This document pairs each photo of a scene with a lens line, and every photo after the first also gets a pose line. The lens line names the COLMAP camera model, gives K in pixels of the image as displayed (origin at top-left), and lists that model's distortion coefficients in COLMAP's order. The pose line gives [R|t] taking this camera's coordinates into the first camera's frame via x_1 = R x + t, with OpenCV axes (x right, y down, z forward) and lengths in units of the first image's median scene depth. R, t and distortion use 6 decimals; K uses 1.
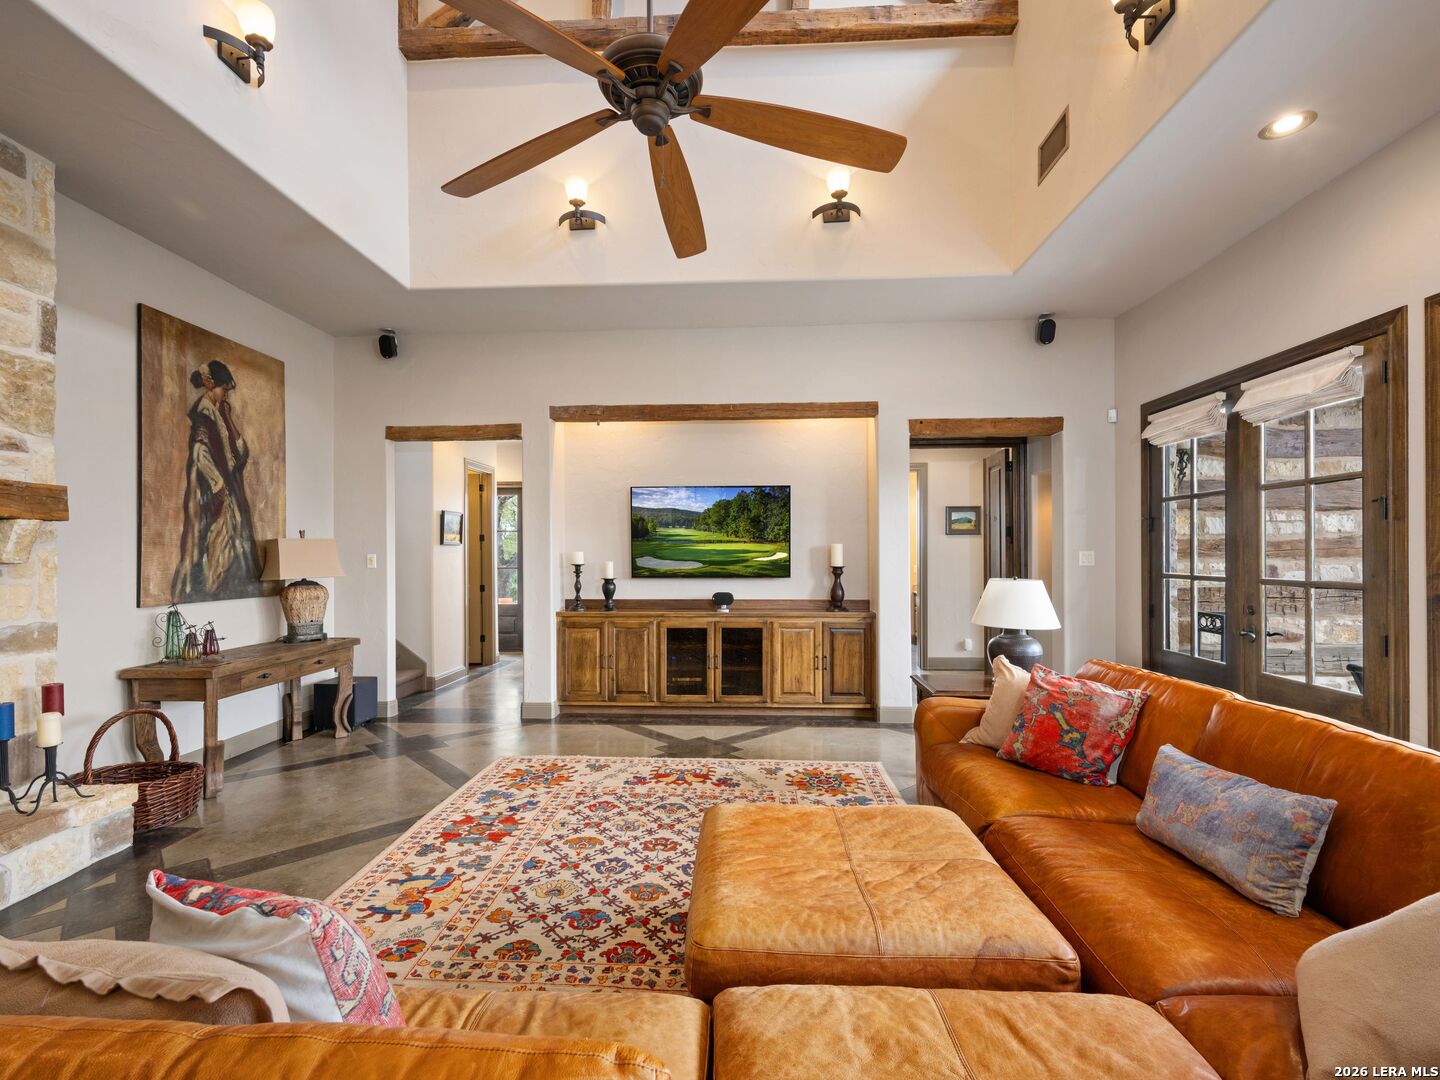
lens RADIAL K [[656.9, 0, 710.2], [0, 656.9, 545.4], [0, 0, 1]] dist [-0.000540, -0.000403]
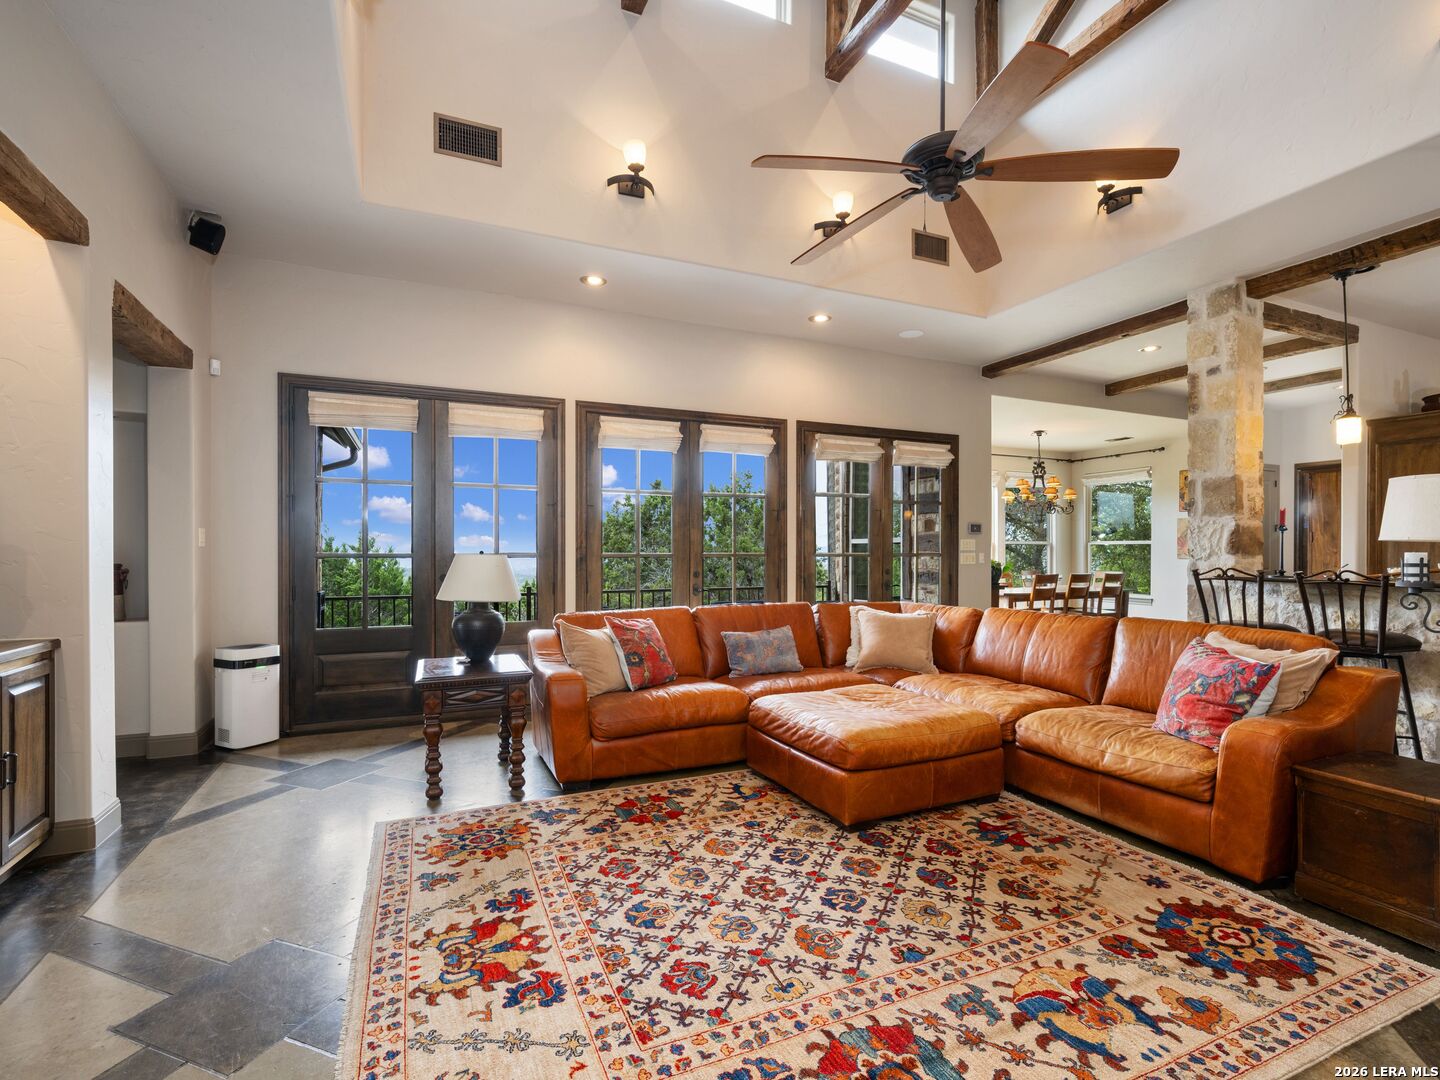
lens RADIAL K [[679.8, 0, 717.3], [0, 679.8, 562.9], [0, 0, 1]] dist [-0.000778, -0.000242]
pose [[-0.462064, -0.010271, 0.886787, -0.598130], [-0.009275, 0.999934, 0.006748, 0.053002], [-0.886798, -0.005107, -0.462129, 1.122089]]
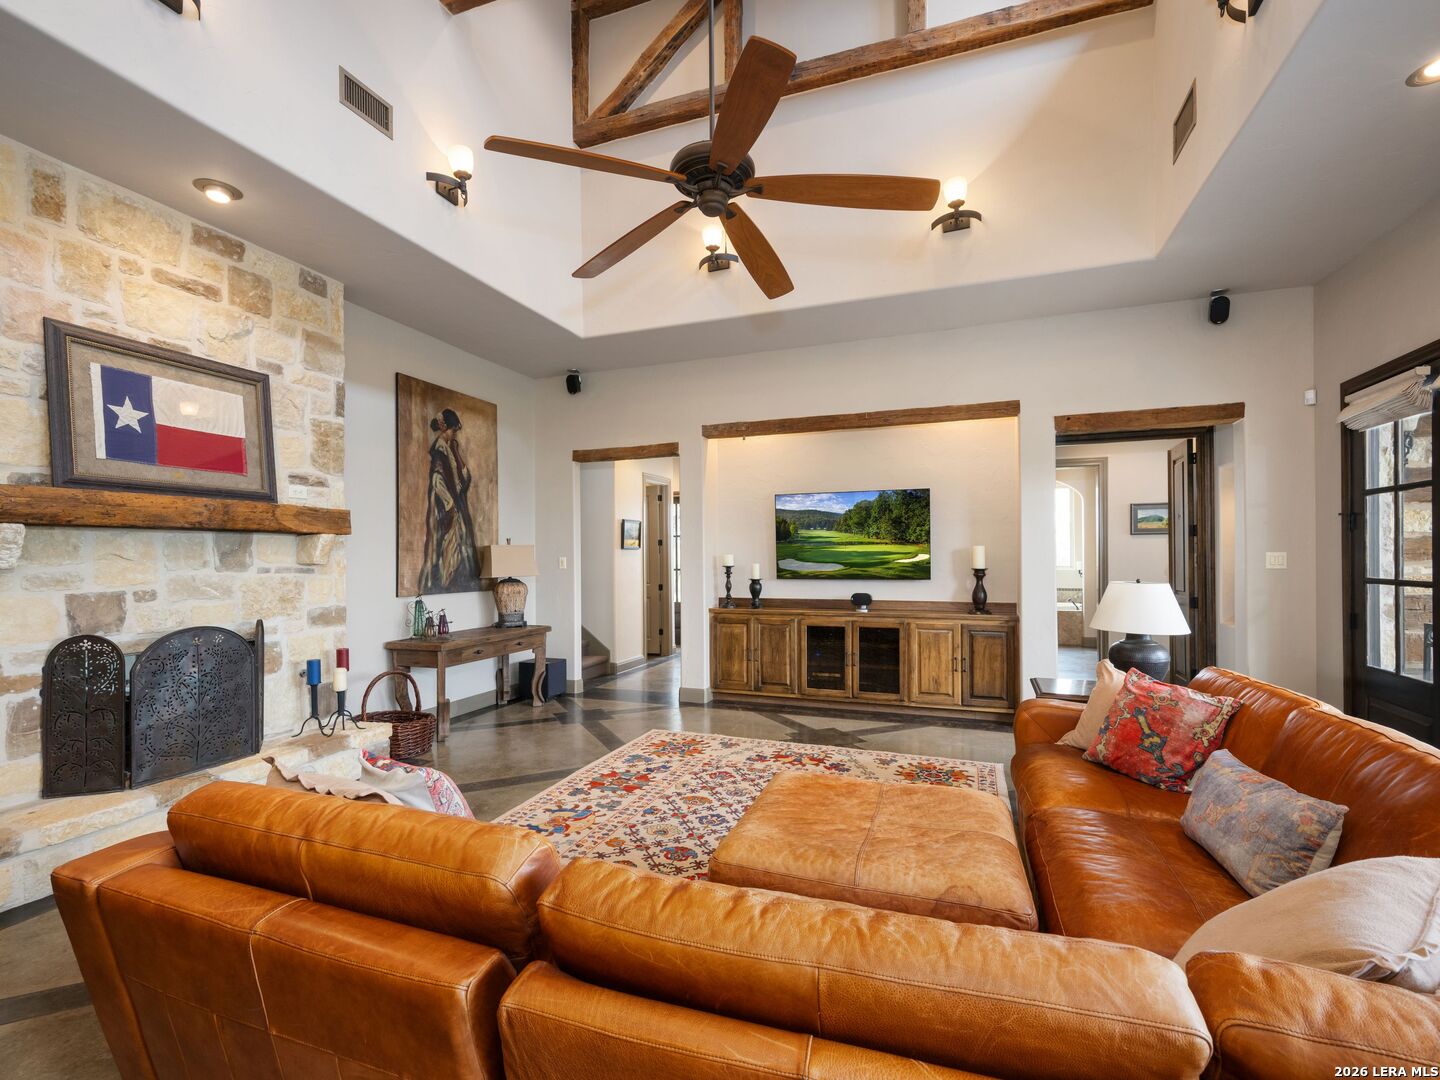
lens RADIAL K [[656.9, 0, 710.2], [0, 656.9, 545.4], [0, 0, 1]] dist [-0.000540, -0.000403]
pose [[0.953991, -0.007470, -0.299742, 0.151805], [0.006378, 0.999969, -0.004622, -0.001622], [0.299768, 0.002498, 0.954009, -0.099478]]
